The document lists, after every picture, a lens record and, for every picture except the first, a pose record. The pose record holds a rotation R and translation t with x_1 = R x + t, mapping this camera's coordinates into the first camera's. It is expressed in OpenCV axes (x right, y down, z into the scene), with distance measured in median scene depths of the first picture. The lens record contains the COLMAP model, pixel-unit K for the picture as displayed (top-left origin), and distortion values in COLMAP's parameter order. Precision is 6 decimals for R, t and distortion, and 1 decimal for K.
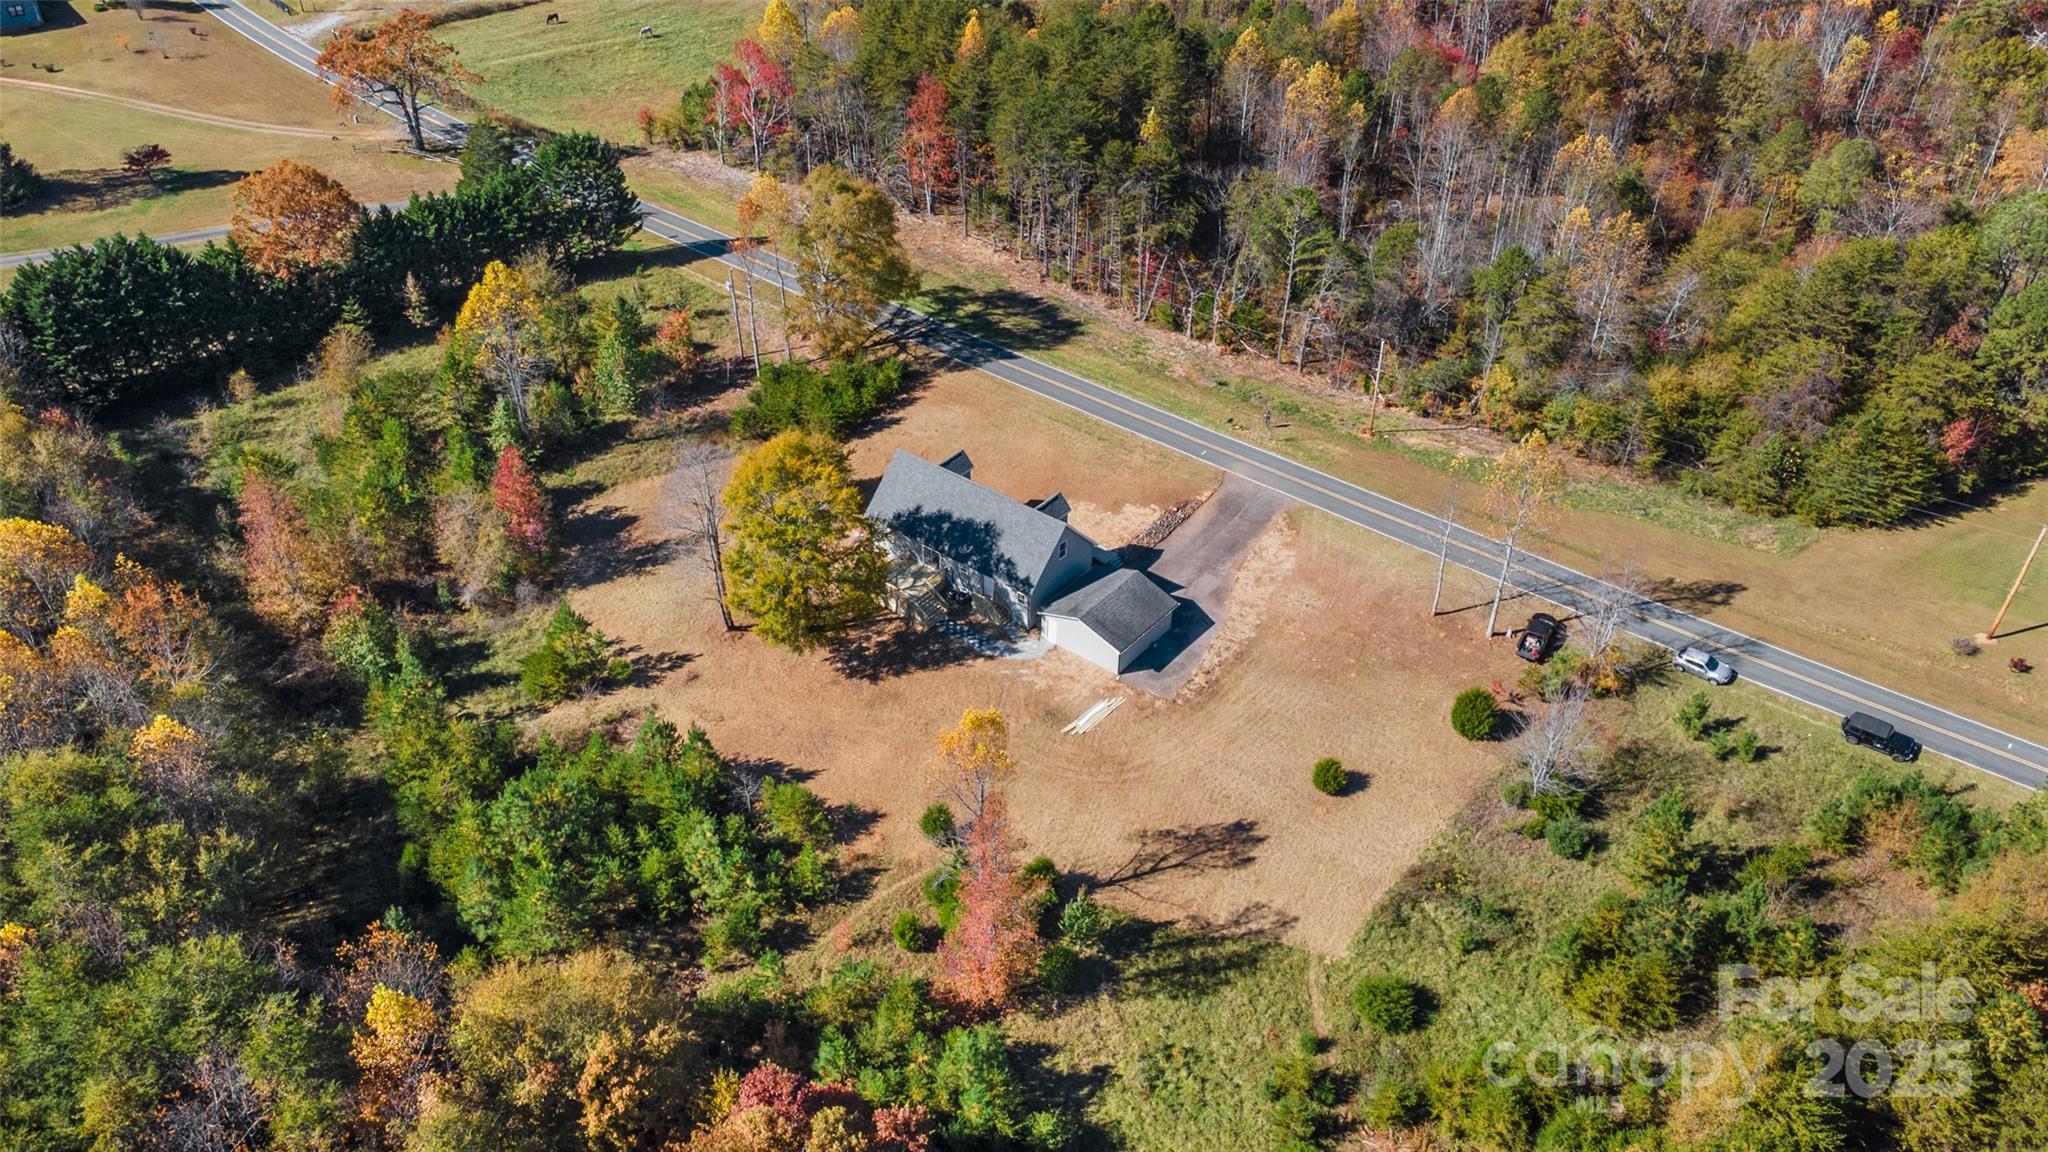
lens RADIAL K [[1489.7, 0, 1017.0], [0, 1489.7, 562.3], [0, 0, 1]] dist [0.029144, 0.030363]
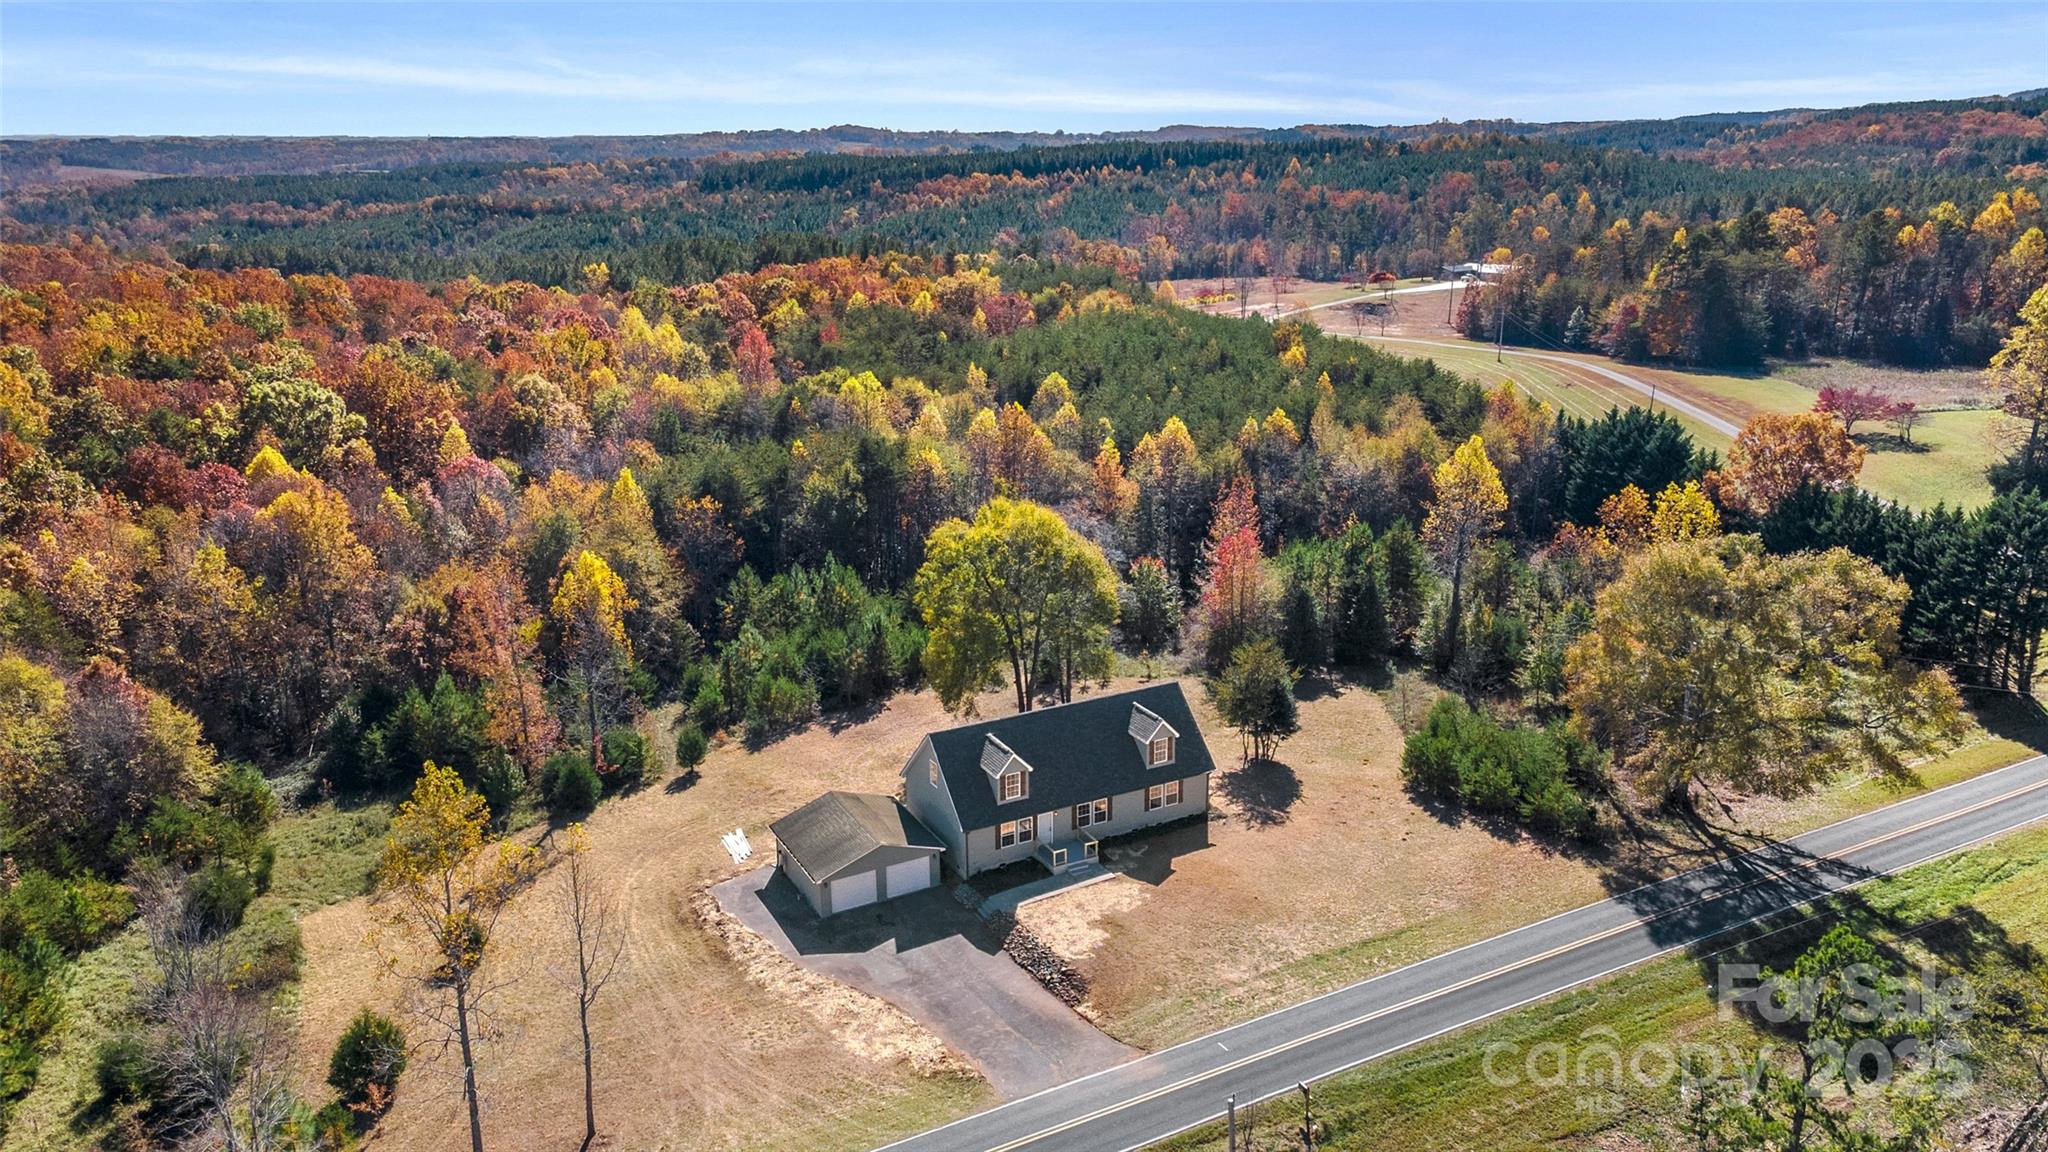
lens RADIAL K [[1489.7, 0, 1025.4], [0, 1489.7, 584.9], [0, 0, 1]] dist [0.029144, 0.030363]
pose [[-0.393988, 0.273225, -0.877566, 0.647835], [-0.532403, 0.710453, 0.460221, -0.447223], [0.749213, 0.648540, -0.134444, 1.074216]]
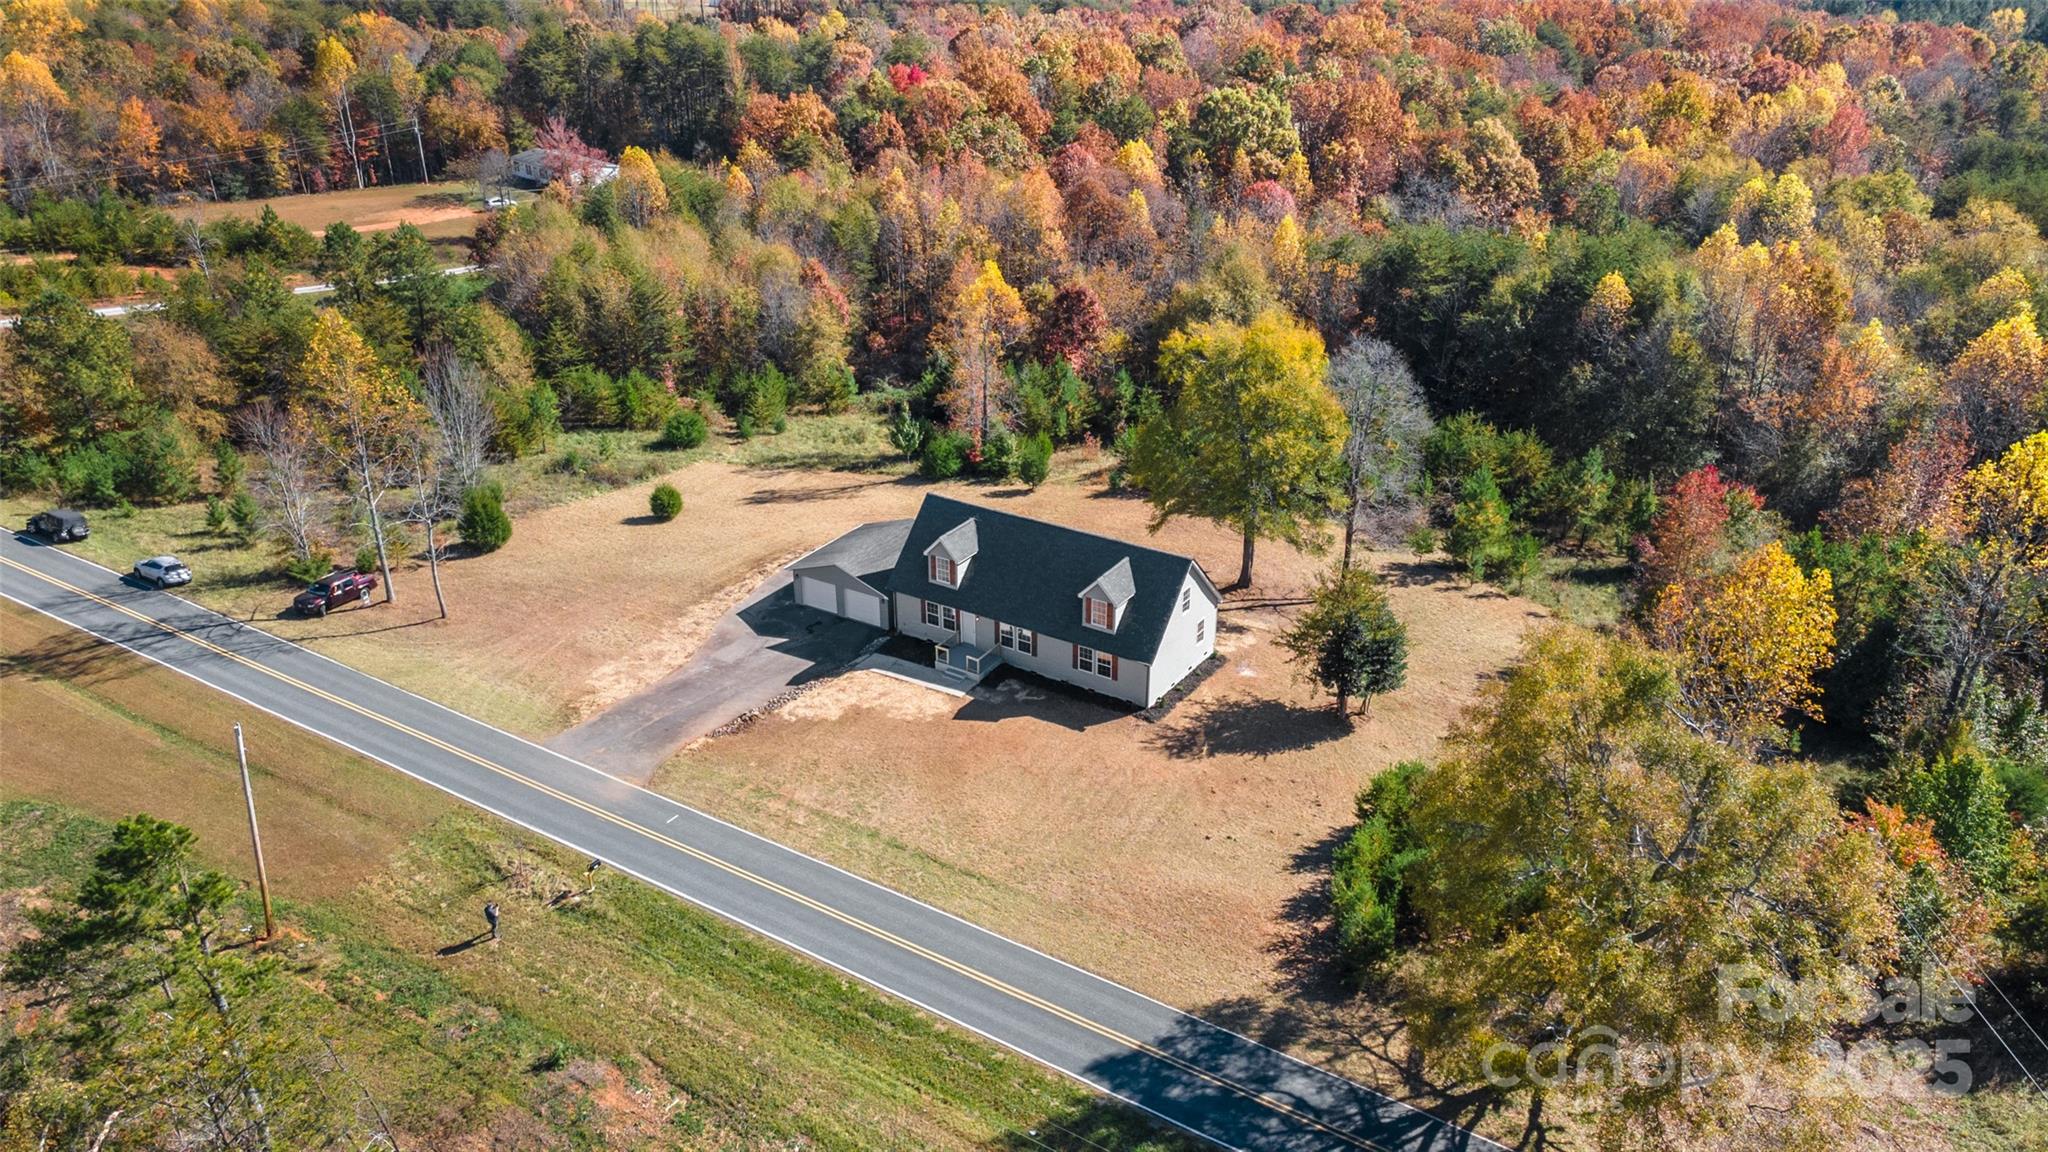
lens RADIAL K [[1489.7, 0, 1019.6], [0, 1489.7, 581.0], [0, 0, 1]] dist [0.029144, 0.030363]
pose [[-0.993630, 0.050309, -0.100834, 0.064006], [-0.065716, 0.468210, 0.881170, -0.673539], [0.091542, 0.882184, -0.461921, 1.378566]]
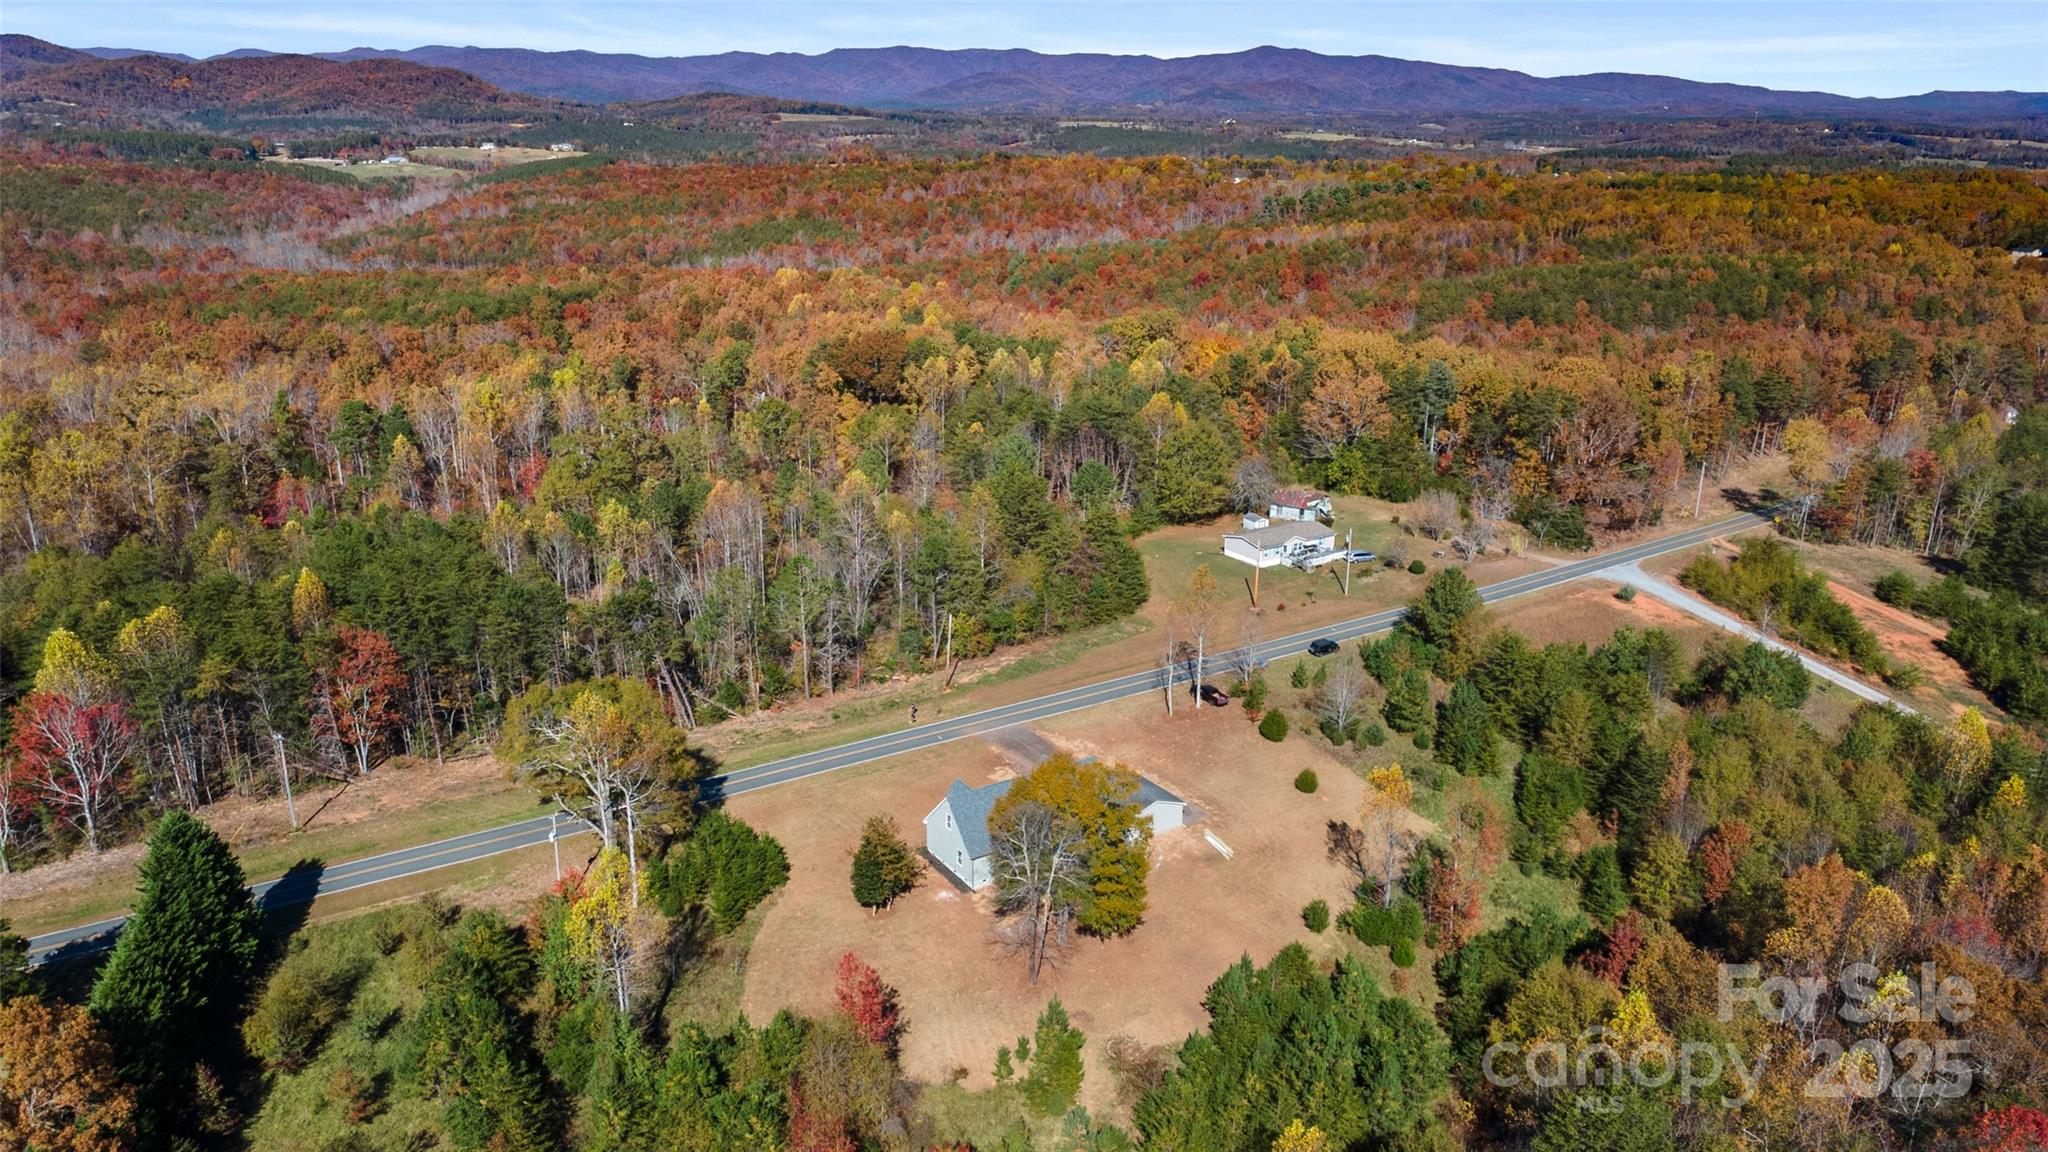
lens RADIAL K [[1489.7, 0, 1016.5], [0, 1489.7, 565.1], [0, 0, 1]] dist [0.029144, 0.030363]
pose [[0.307027, -0.290166, 0.906387, -1.101997], [0.551287, 0.830553, 0.079147, -0.300589], [-0.775768, 0.475379, 0.414967, 0.429294]]
